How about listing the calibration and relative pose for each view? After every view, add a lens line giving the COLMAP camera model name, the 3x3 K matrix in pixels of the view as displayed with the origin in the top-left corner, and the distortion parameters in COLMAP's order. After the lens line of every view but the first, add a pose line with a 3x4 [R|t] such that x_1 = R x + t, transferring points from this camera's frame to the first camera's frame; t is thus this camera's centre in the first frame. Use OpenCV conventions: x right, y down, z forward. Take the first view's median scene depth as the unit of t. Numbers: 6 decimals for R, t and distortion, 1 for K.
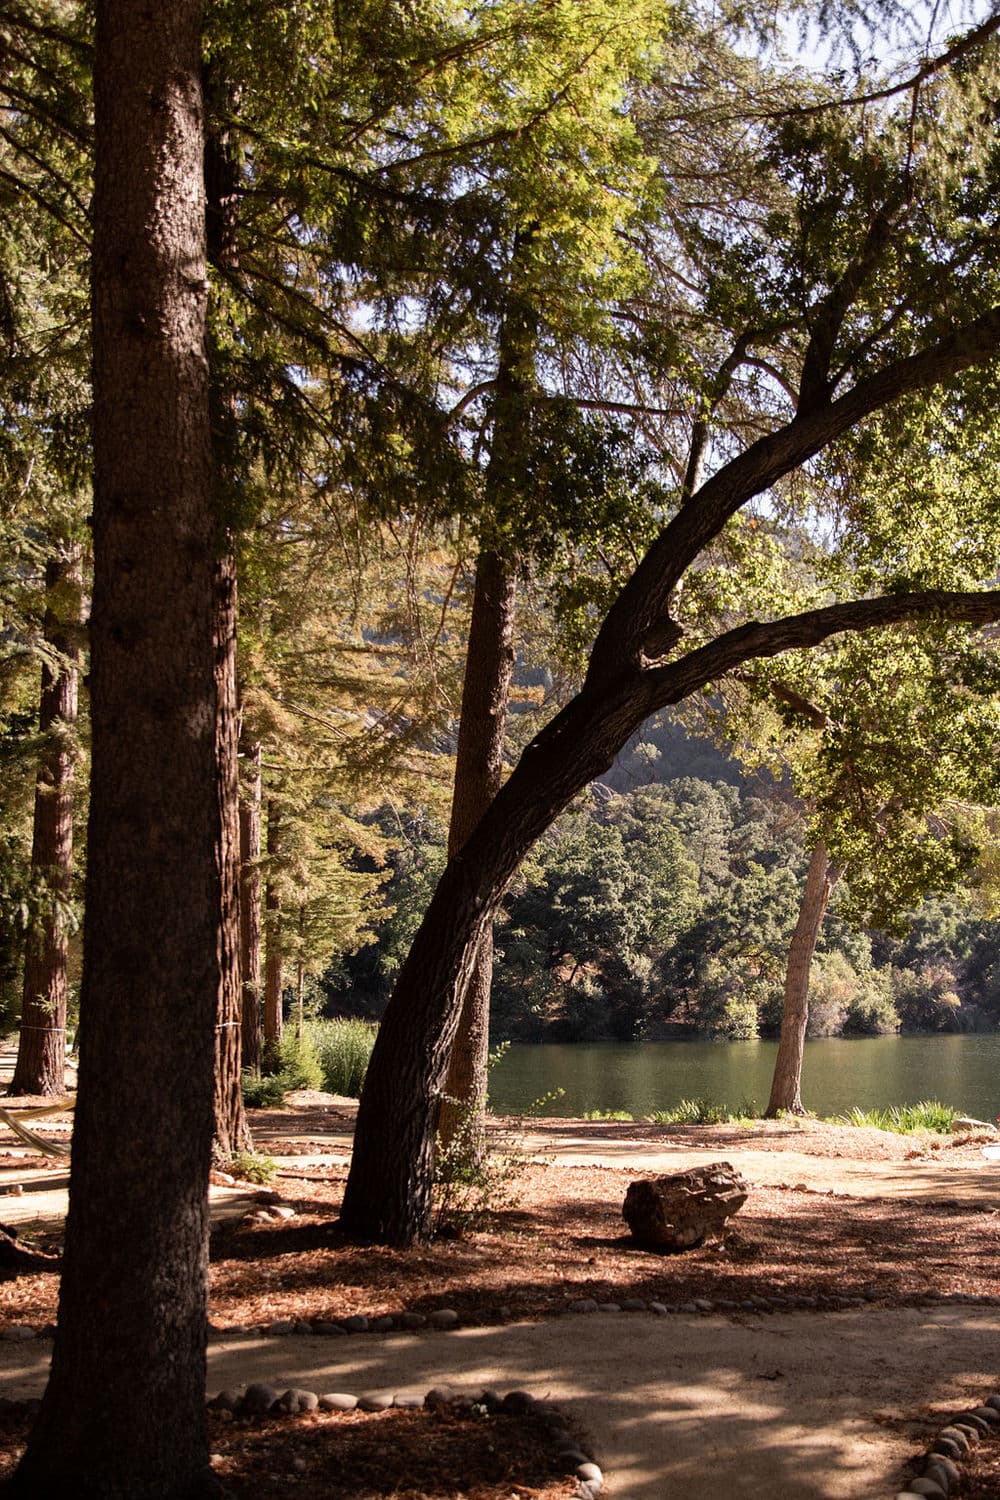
lens RADIAL K [[1331.4, 0, 499.2], [0, 1331.4, 781.4], [0, 0, 1]] dist [0.009520, -0.010244]
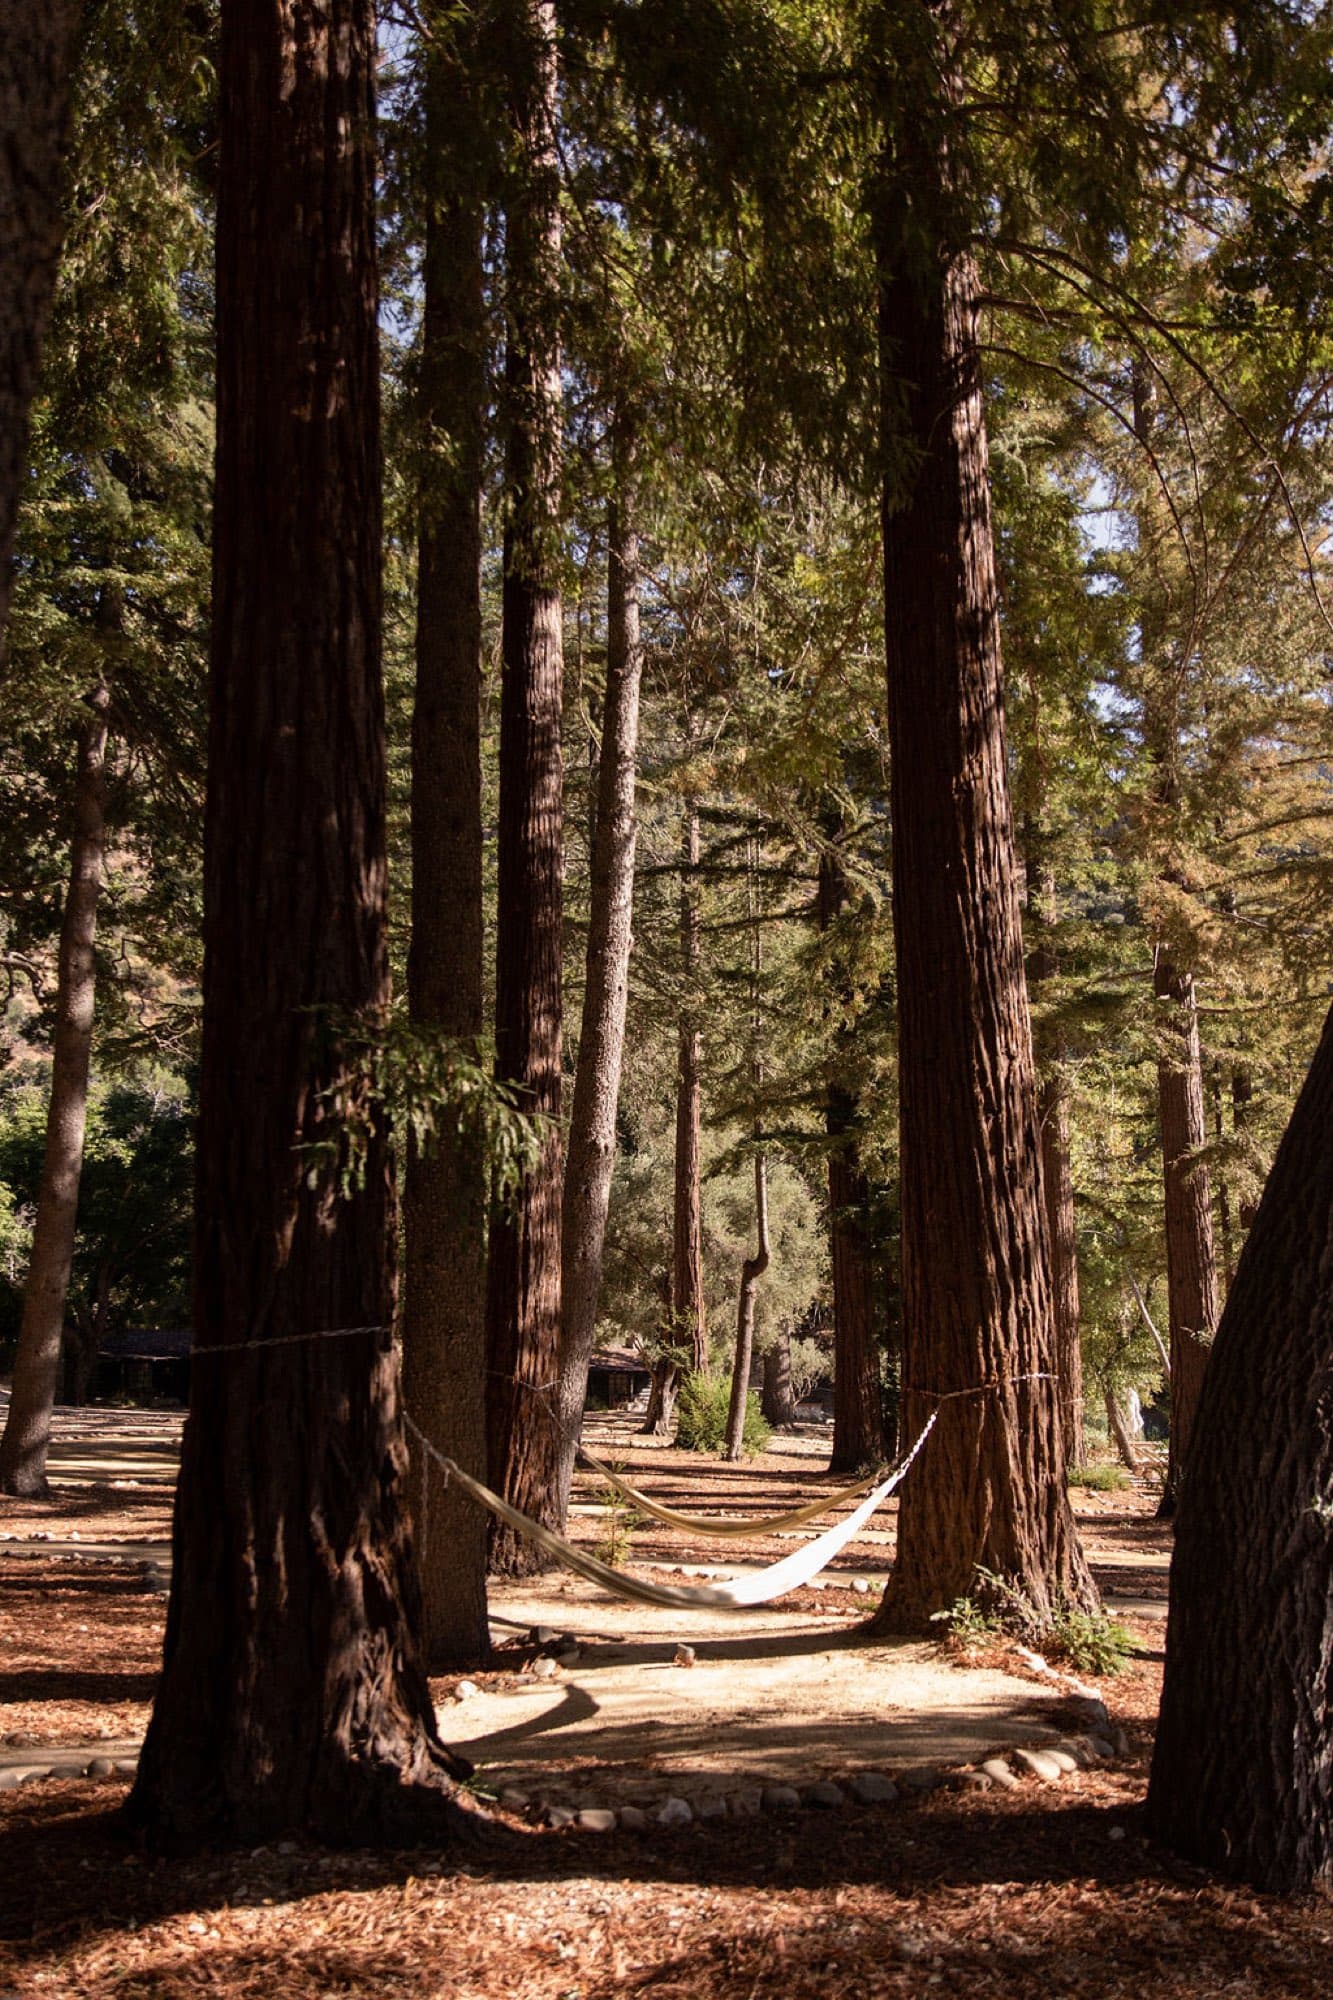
lens RADIAL K [[1775.2, 0, 665.4], [0, 1775.2, 1041.9], [0, 0, 1]] dist [0.009520, -0.010244]
pose [[0.876119, -0.094355, -0.472771, 0.026219], [0.084522, 0.995534, -0.042053, 0.060652], [0.474628, -0.003116, 0.880181, 0.271429]]
